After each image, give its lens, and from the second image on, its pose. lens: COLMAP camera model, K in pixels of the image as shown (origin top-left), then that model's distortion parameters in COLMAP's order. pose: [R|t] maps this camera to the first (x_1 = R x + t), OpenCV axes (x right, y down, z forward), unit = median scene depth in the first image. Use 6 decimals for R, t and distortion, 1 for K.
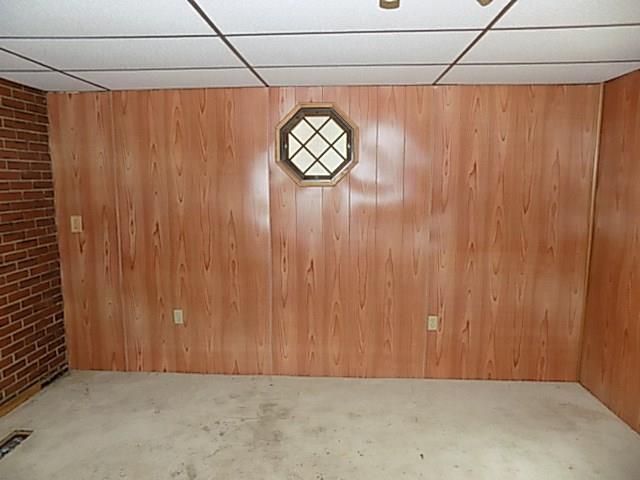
lens RADIAL K [[428.6, 0, 321.2], [0, 428.6, 238.5], [0, 0, 1]] dist [-0.046018, 0.038318]
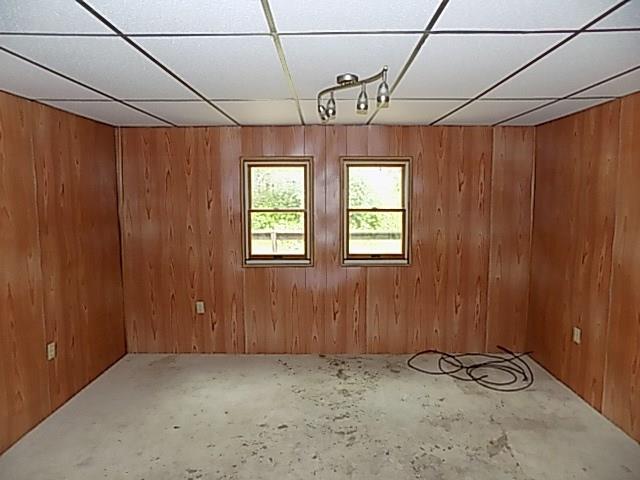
lens RADIAL K [[428.6, 0, 320.2], [0, 428.6, 241.7], [0, 0, 1]] dist [-0.046018, 0.038318]
pose [[-0.053318, -0.110752, 0.992417, -0.689546], [0.135553, 0.983828, 0.117076, -0.070904], [-0.989334, 0.140768, -0.037443, 0.419813]]
